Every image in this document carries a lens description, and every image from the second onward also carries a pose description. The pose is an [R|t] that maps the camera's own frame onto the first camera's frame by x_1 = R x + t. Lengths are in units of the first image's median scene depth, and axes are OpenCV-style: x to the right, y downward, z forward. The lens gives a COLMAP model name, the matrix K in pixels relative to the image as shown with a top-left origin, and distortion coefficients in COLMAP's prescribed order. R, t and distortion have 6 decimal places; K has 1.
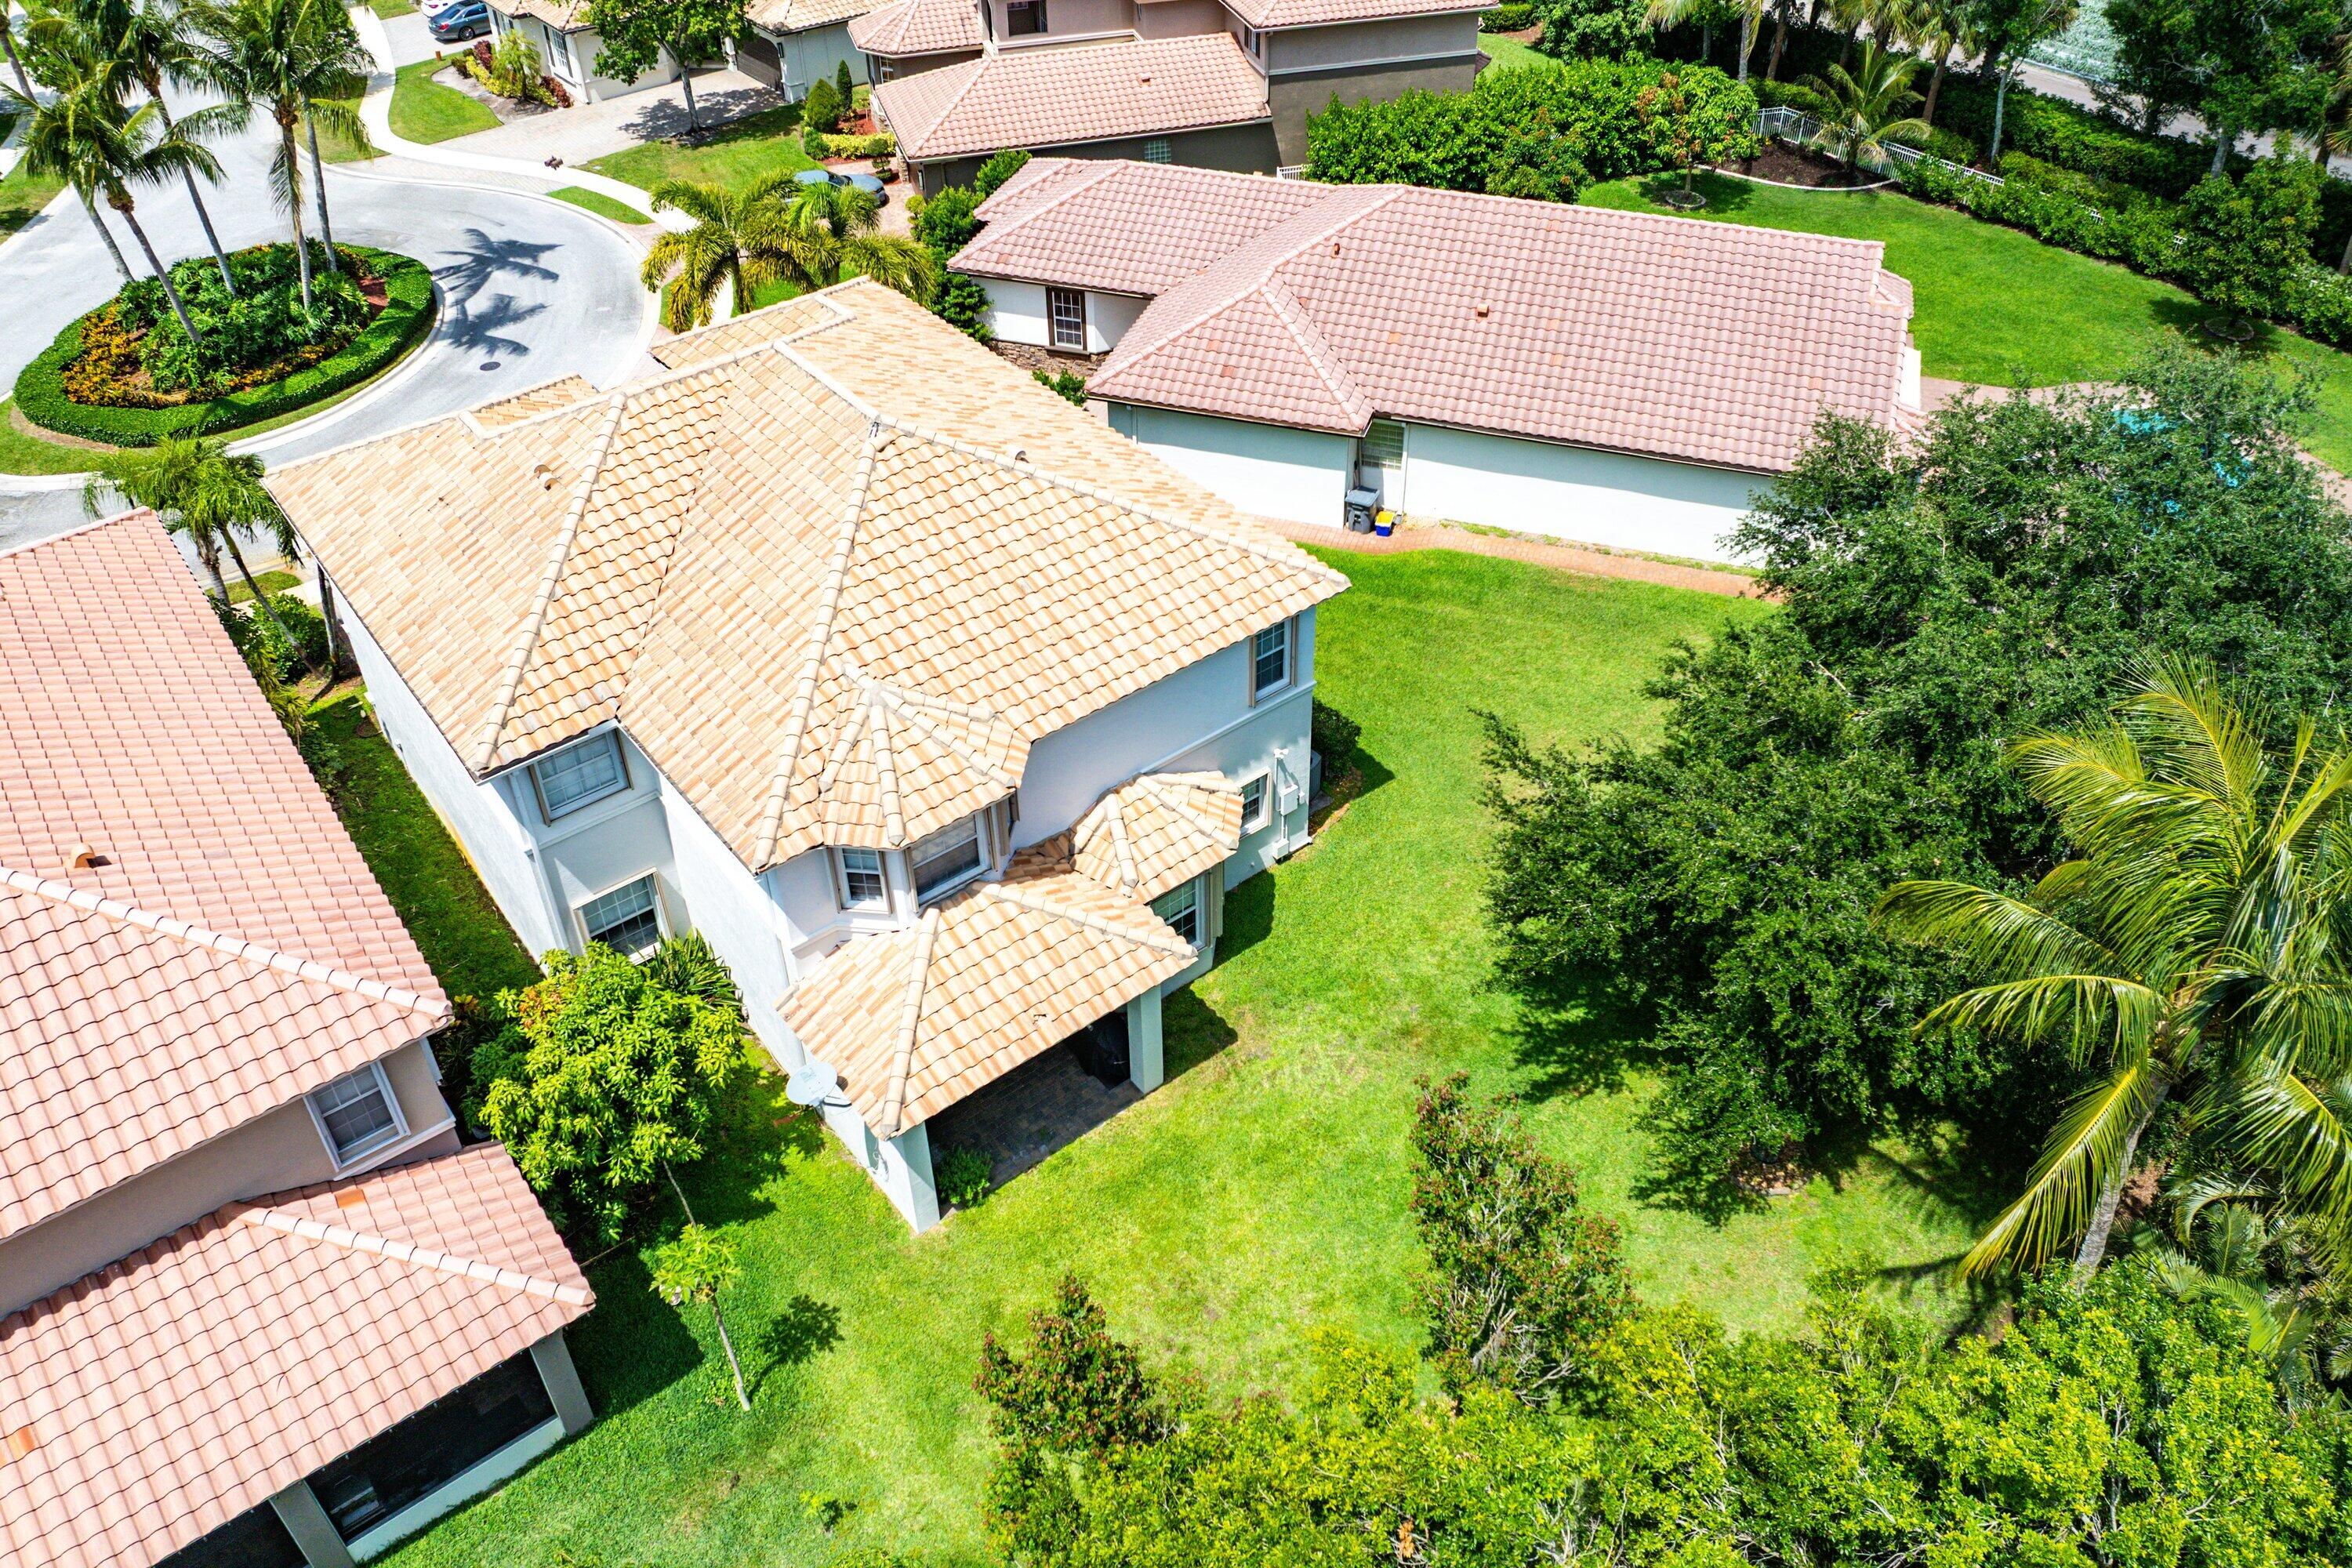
lens RADIAL K [[1687.1, 0, 1187.3], [0, 1687.1, 784.9], [0, 0, 1]] dist [-0.036185, -0.001183]
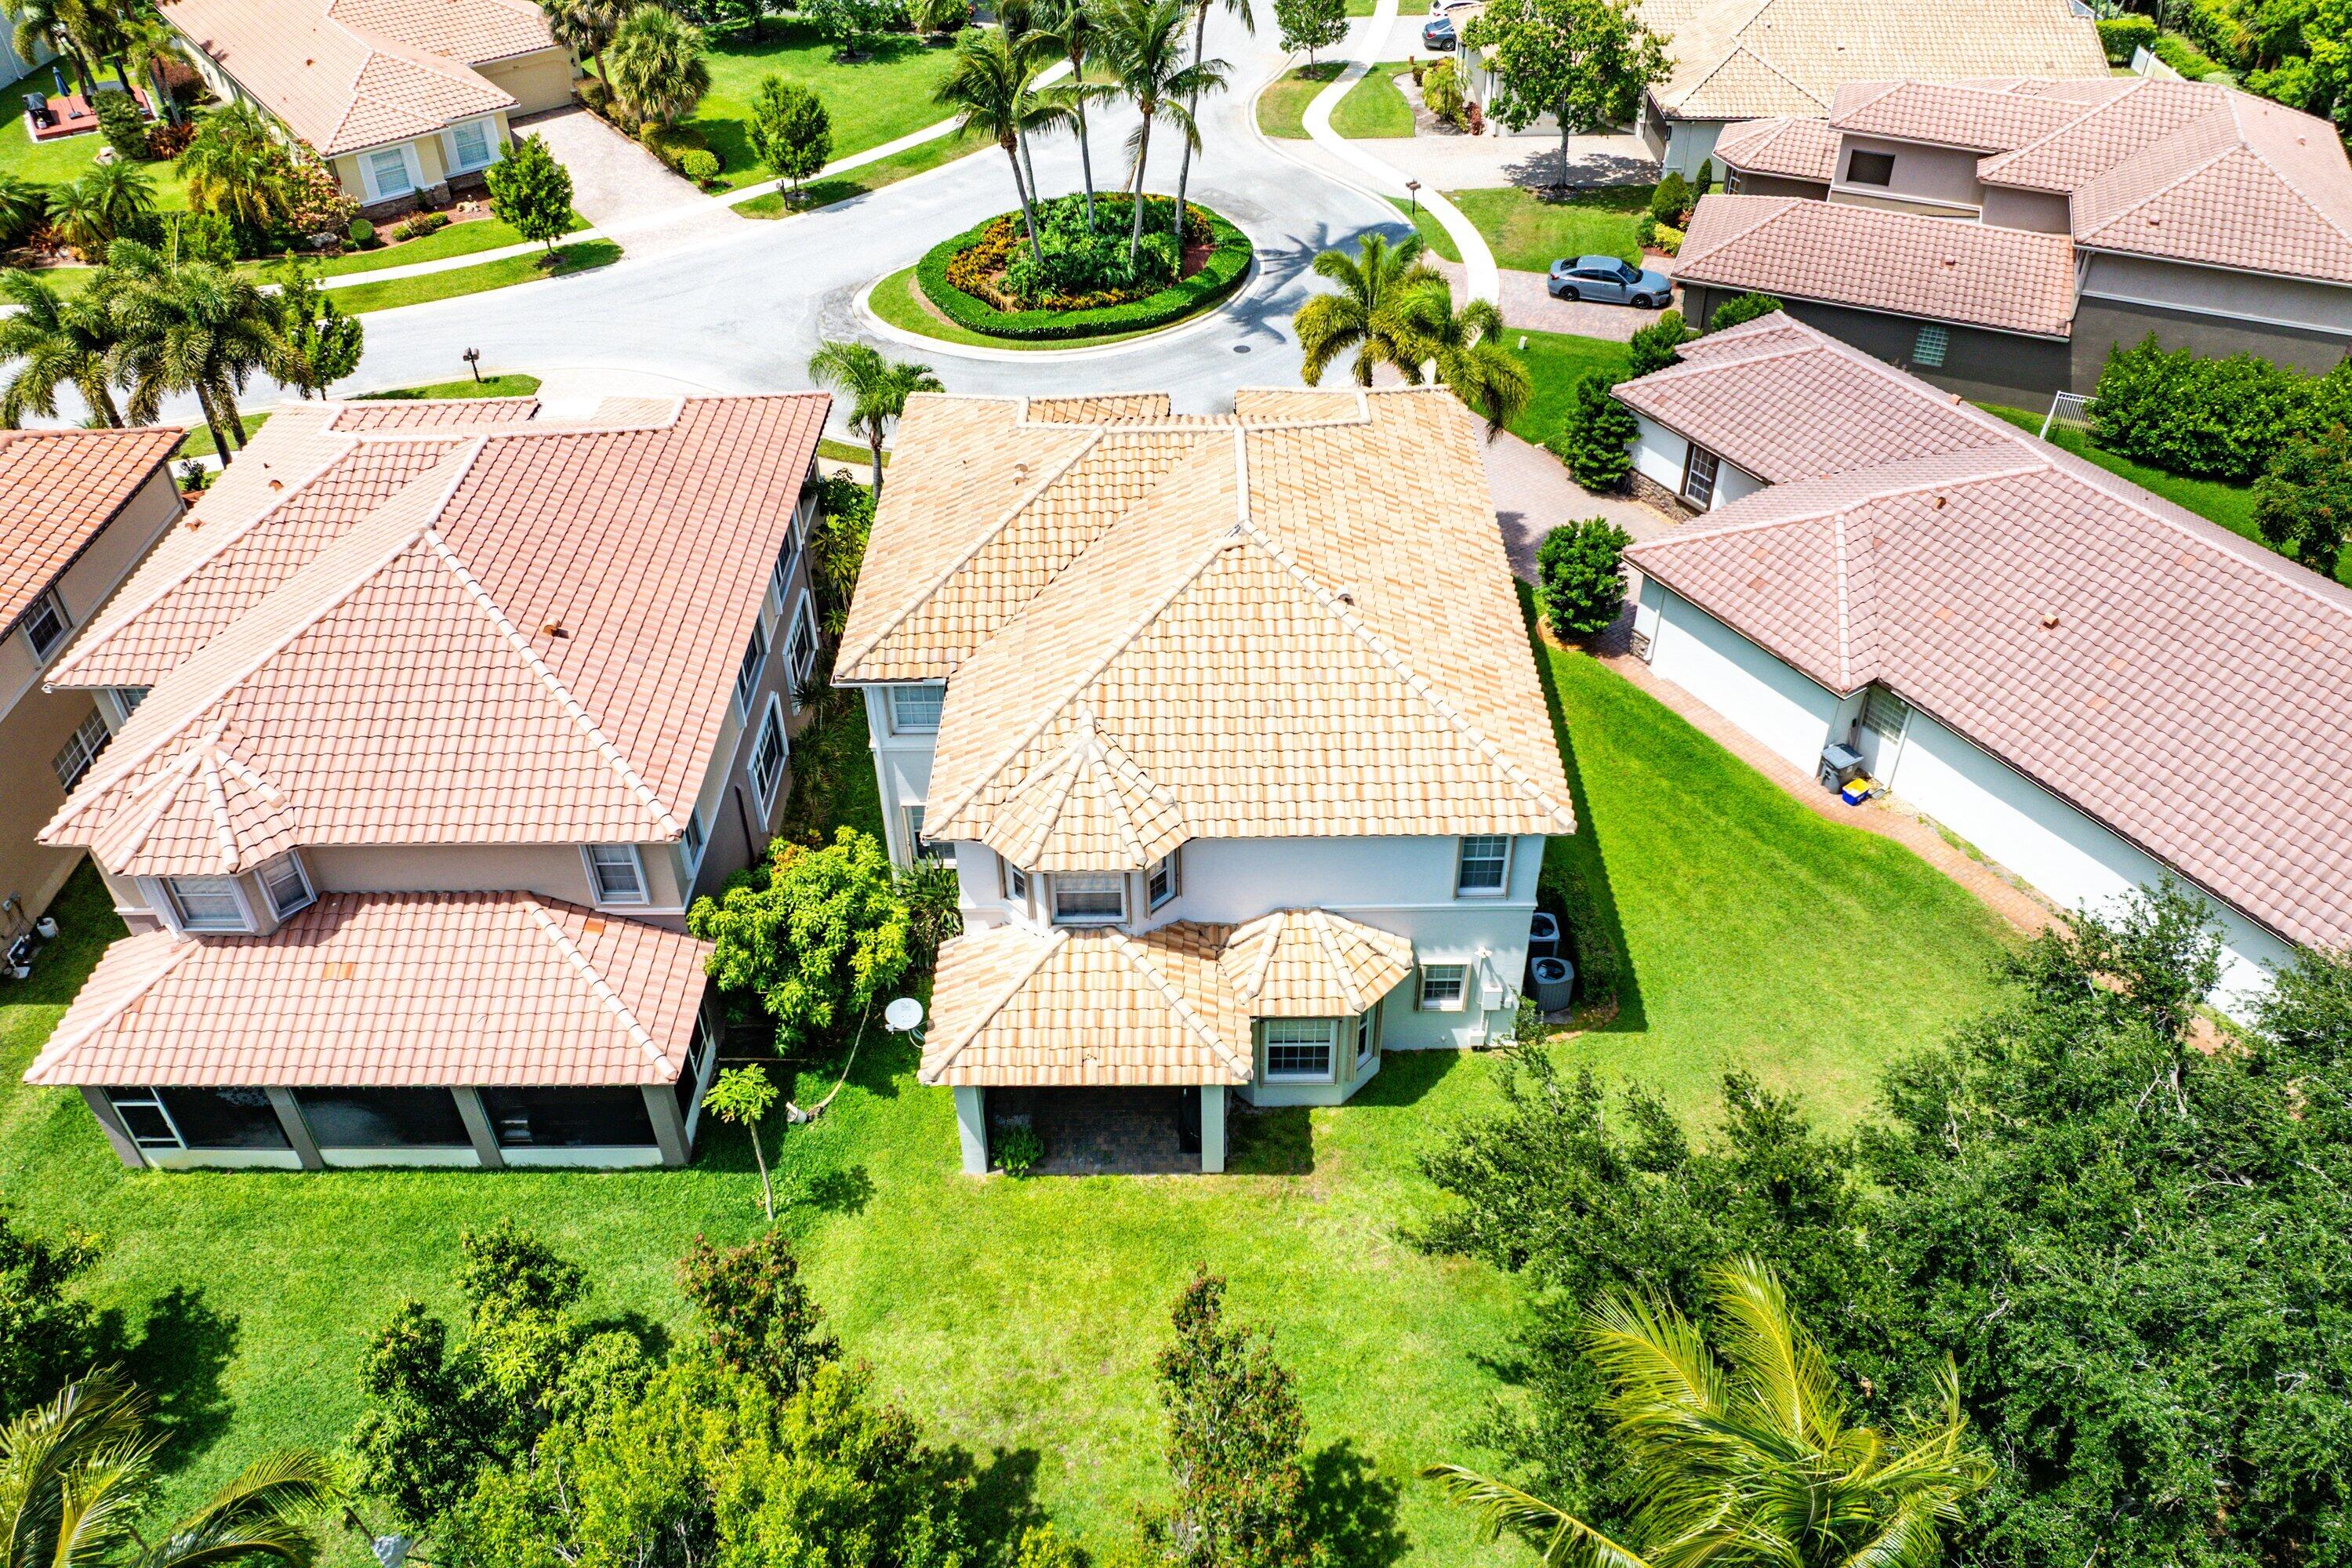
lens RADIAL K [[1687.1, 0, 1187.3], [0, 1687.1, 784.9], [0, 0, 1]] dist [-0.036185, -0.001183]
pose [[0.783035, 0.405366, -0.471735, 0.271715], [-0.401725, 0.908640, 0.113978, -0.118788], [0.474840, 0.100259, 0.874343, 0.006390]]
